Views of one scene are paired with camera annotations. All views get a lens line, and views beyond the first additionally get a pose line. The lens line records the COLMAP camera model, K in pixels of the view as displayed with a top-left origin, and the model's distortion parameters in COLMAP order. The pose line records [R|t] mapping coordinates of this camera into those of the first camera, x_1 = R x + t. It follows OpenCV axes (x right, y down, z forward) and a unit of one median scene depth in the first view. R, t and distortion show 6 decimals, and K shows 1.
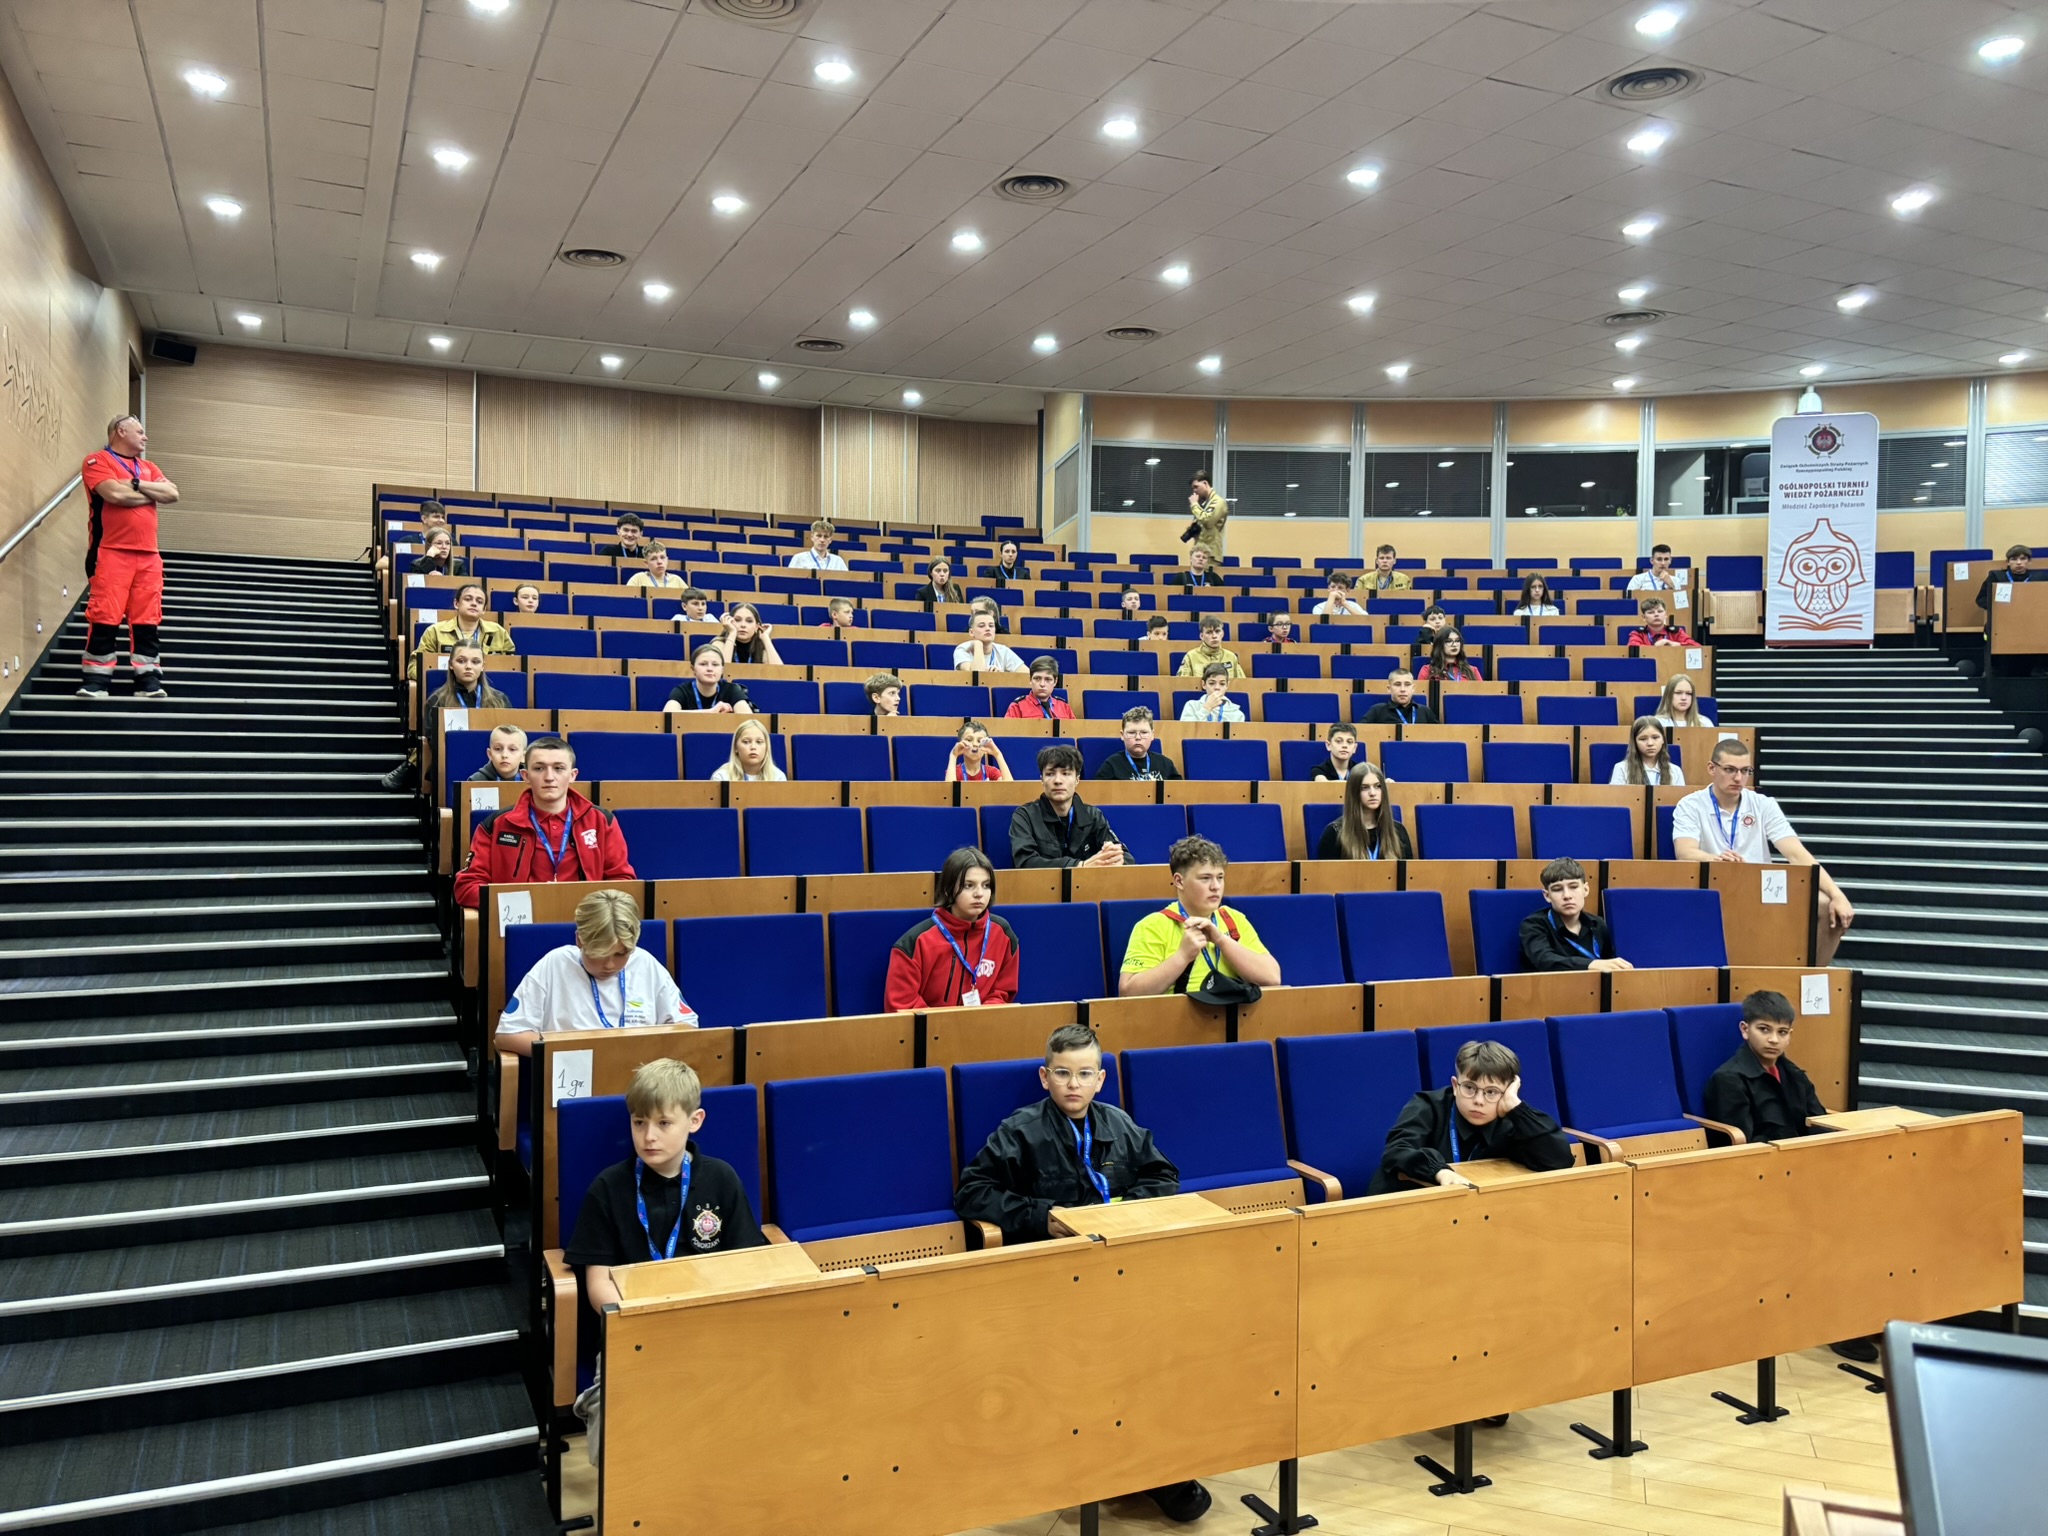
lens RADIAL K [[1546.8, 0, 1036.0], [0, 1546.8, 775.5], [0, 0, 1]] dist [0.033703, -0.025183]
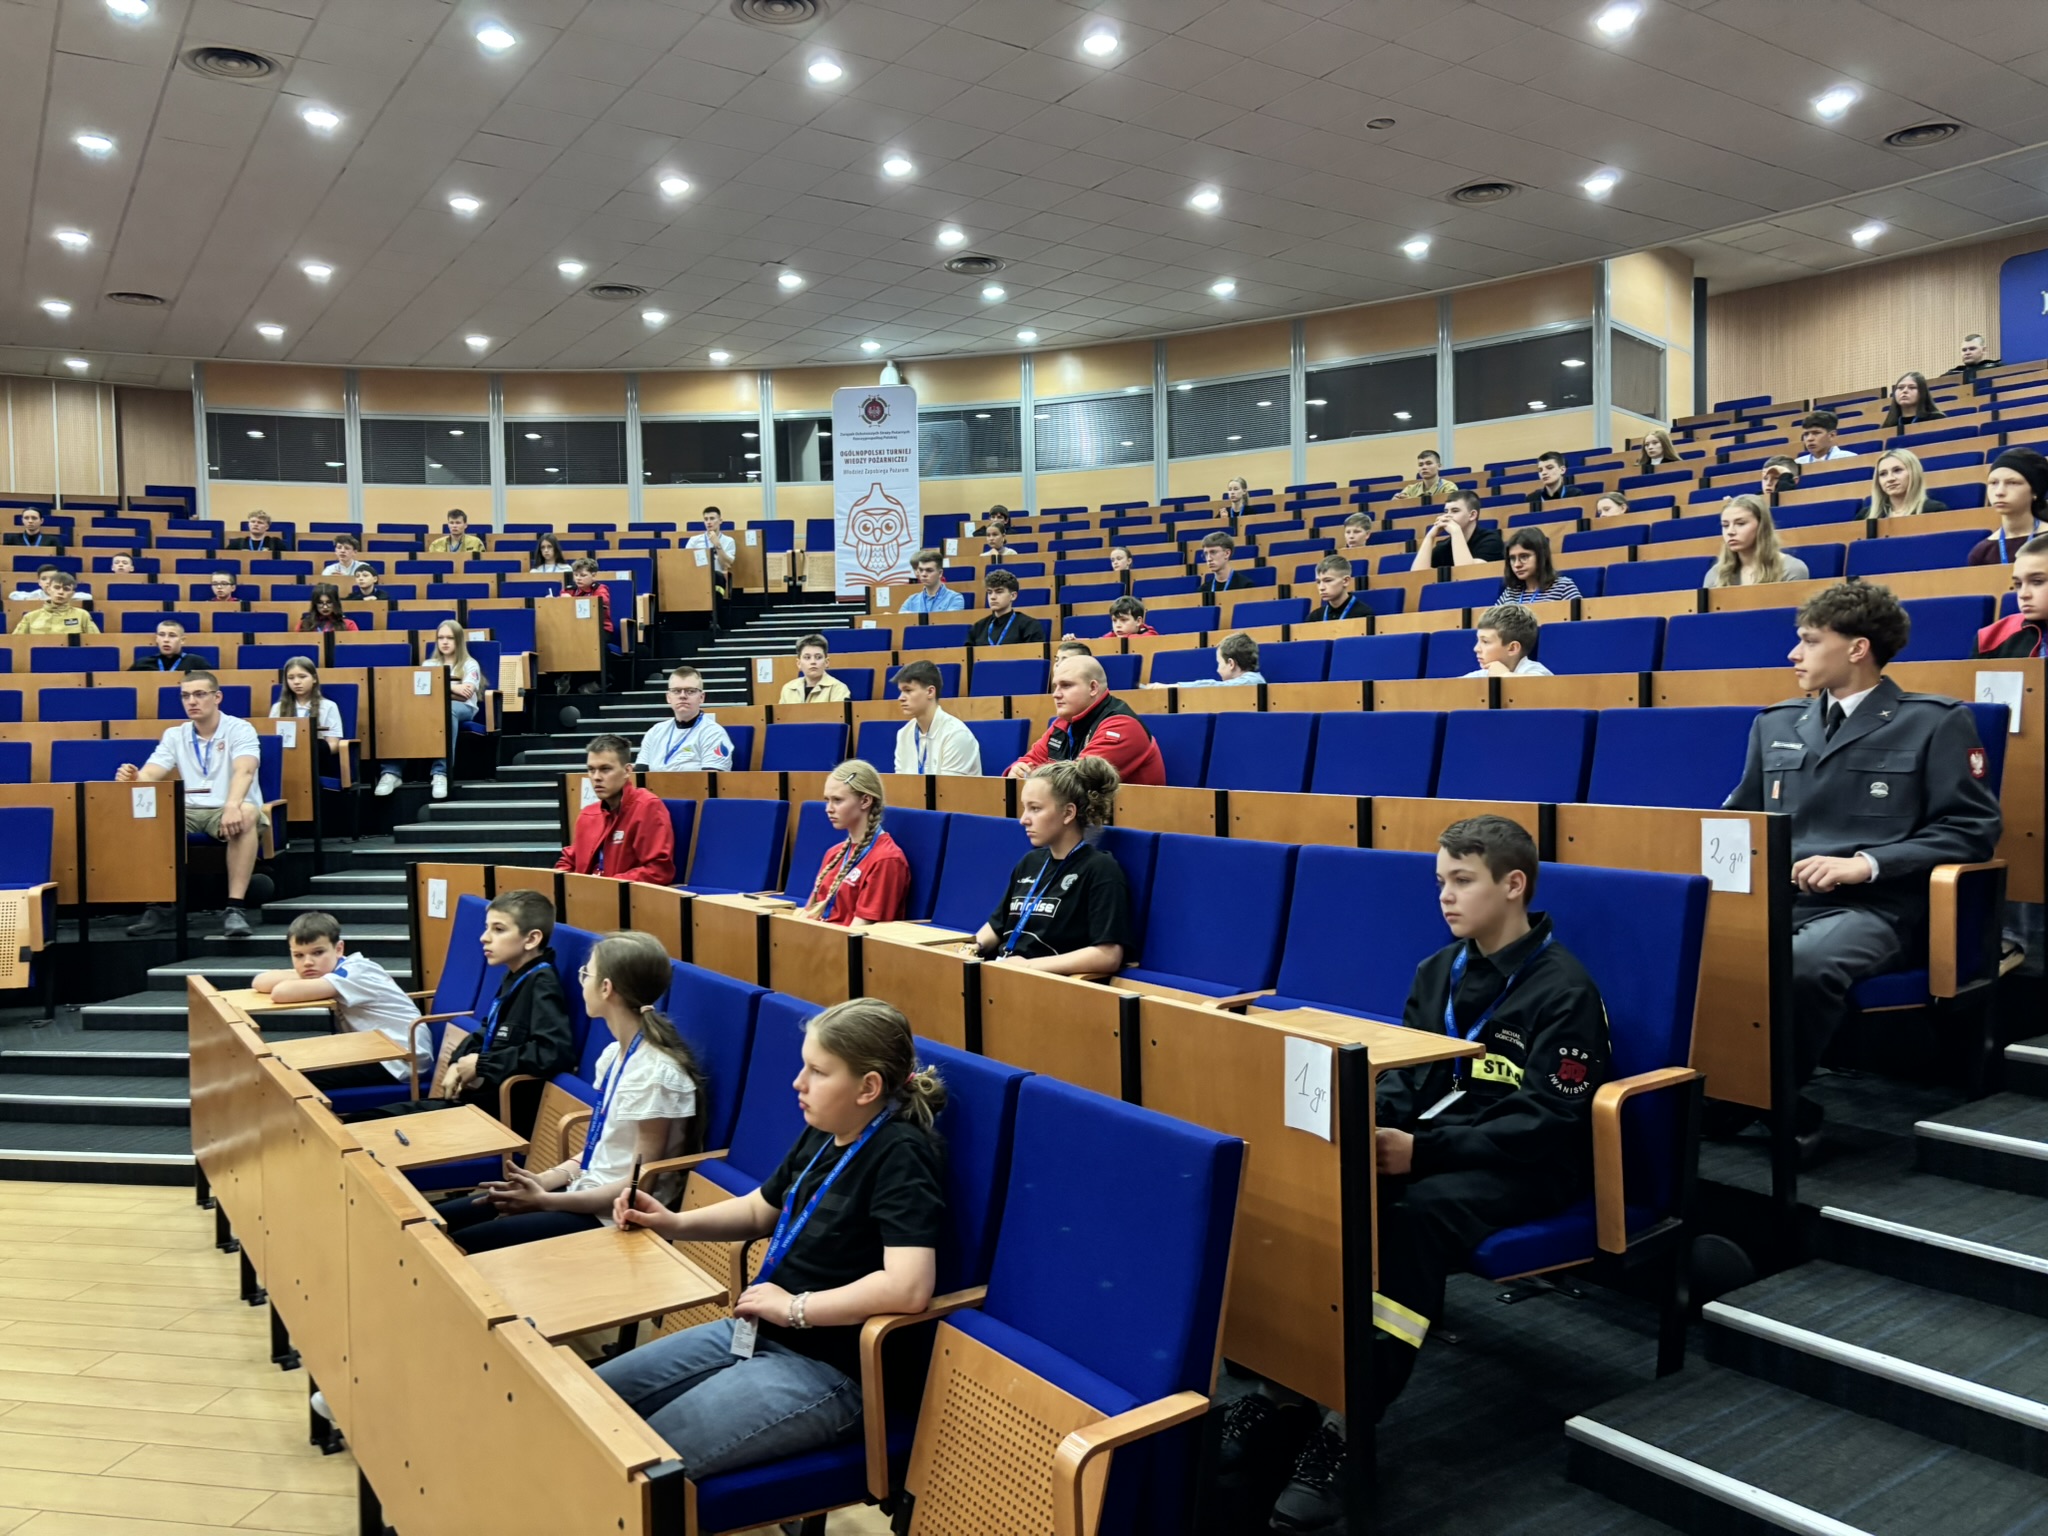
lens RADIAL K [[1546.8, 0, 1036.0], [0, 1546.8, 775.5], [0, 0, 1]] dist [0.033703, -0.025183]
pose [[0.985436, -0.039078, 0.165495, 0.426685], [0.037372, 0.999211, 0.013412, 0.028670], [-0.165889, -0.007032, 0.986119, -0.085723]]
